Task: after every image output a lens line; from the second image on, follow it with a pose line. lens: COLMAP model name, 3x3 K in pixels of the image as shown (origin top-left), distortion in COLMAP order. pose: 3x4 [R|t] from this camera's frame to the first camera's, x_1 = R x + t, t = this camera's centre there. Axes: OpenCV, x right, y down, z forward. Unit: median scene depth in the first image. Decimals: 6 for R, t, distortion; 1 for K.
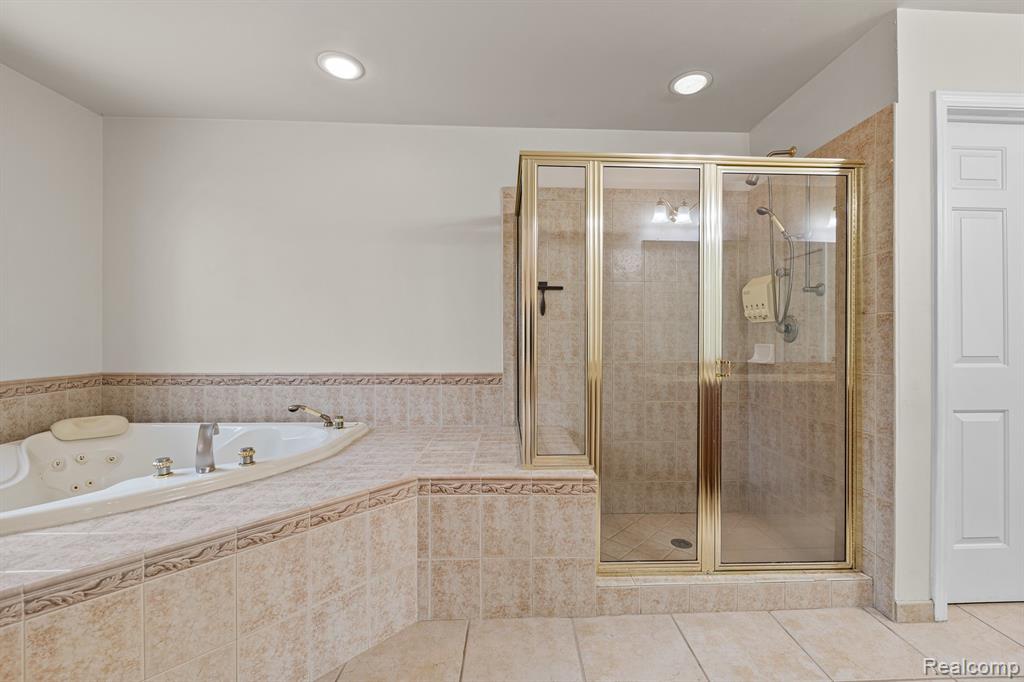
lens RADIAL K [[426.5, 0, 532.0], [0, 426.5, 328.4], [0, 0, 1]] dist [-0.000164, -0.000374]
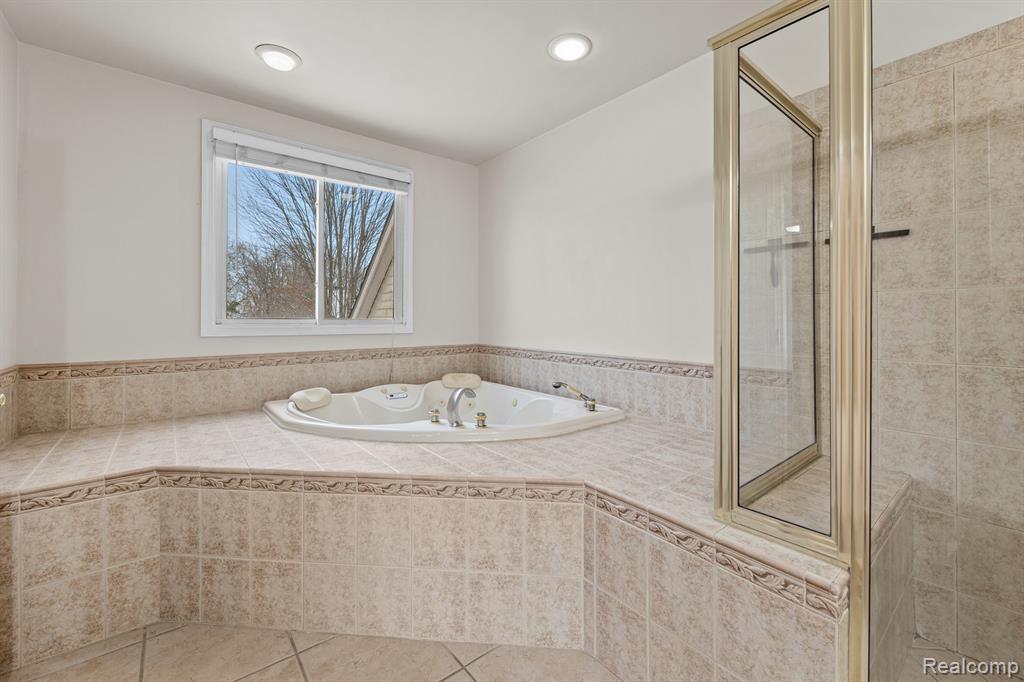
lens RADIAL K [[425.2, 0, 511.2], [0, 425.2, 308.9], [0, 0, 1]] dist [0.002770, 0.000057]
pose [[0.588036, -0.020556, -0.808574, 0.345825], [0.020828, 0.999730, -0.010269, 0.004742], [0.808567, -0.010802, 0.588305, 0.376433]]
